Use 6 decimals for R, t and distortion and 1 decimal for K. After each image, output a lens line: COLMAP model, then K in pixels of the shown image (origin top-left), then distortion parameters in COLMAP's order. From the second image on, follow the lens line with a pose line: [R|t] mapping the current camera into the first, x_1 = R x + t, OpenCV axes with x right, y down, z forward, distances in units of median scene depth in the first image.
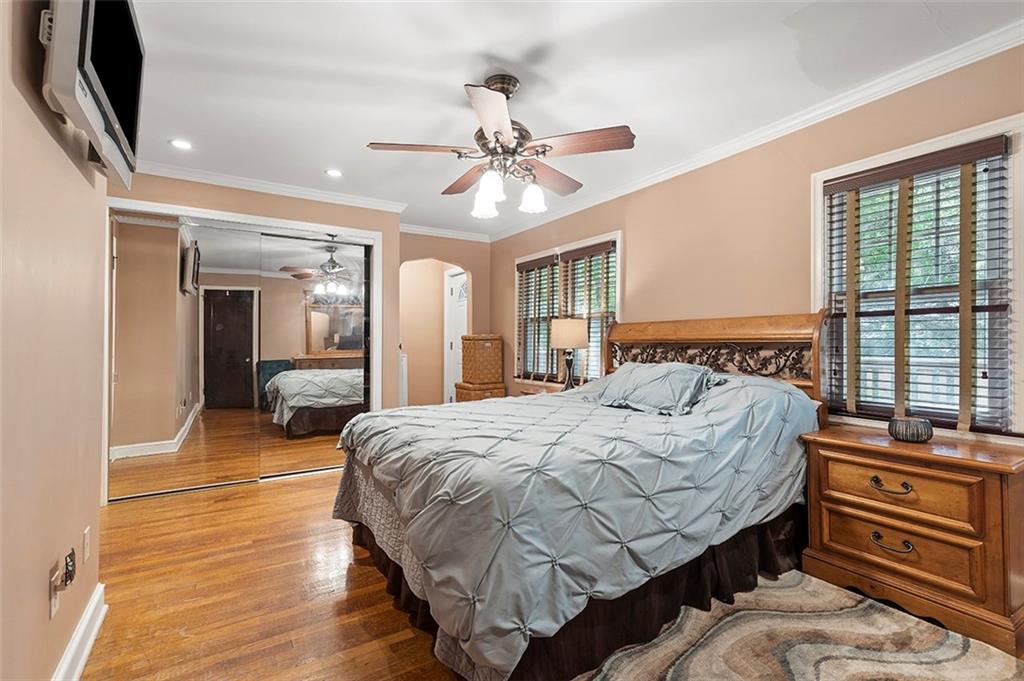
lens RADIAL K [[463.4, 0, 516.5], [0, 463.4, 341.3], [0, 0, 1]] dist [0.002222, -0.000357]
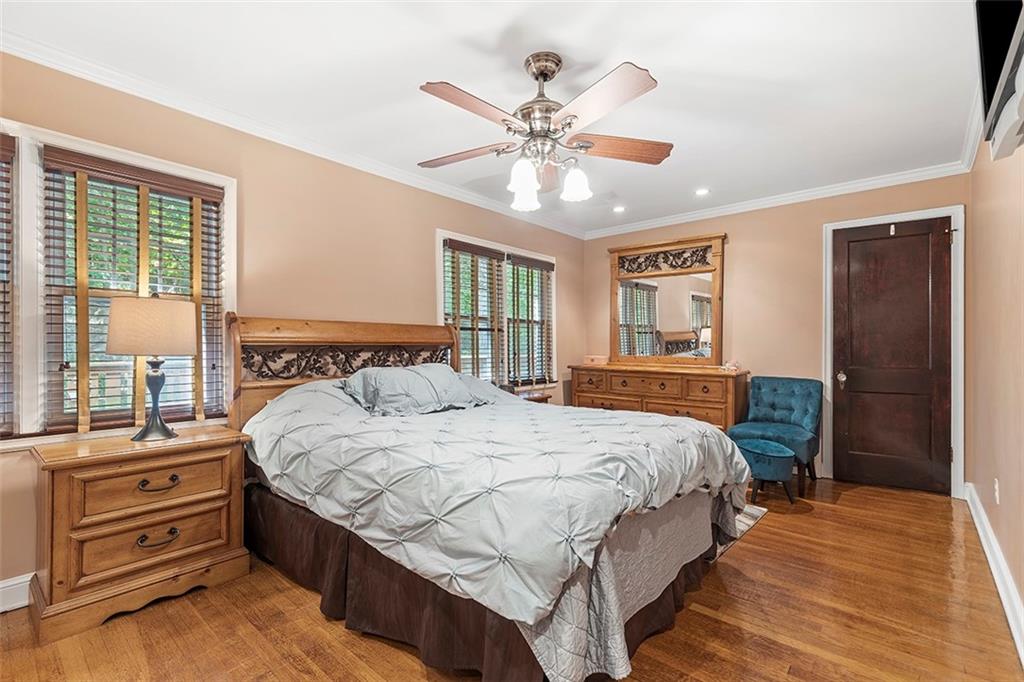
lens RADIAL K [[463.4, 0, 517.1], [0, 463.4, 342.4], [0, 0, 1]] dist [0.002222, -0.000357]
pose [[-0.301187, 0.009758, 0.953515, -0.803878], [-0.003490, 0.999930, -0.011335, 0.008126], [-0.953559, -0.006741, -0.301131, 1.197392]]
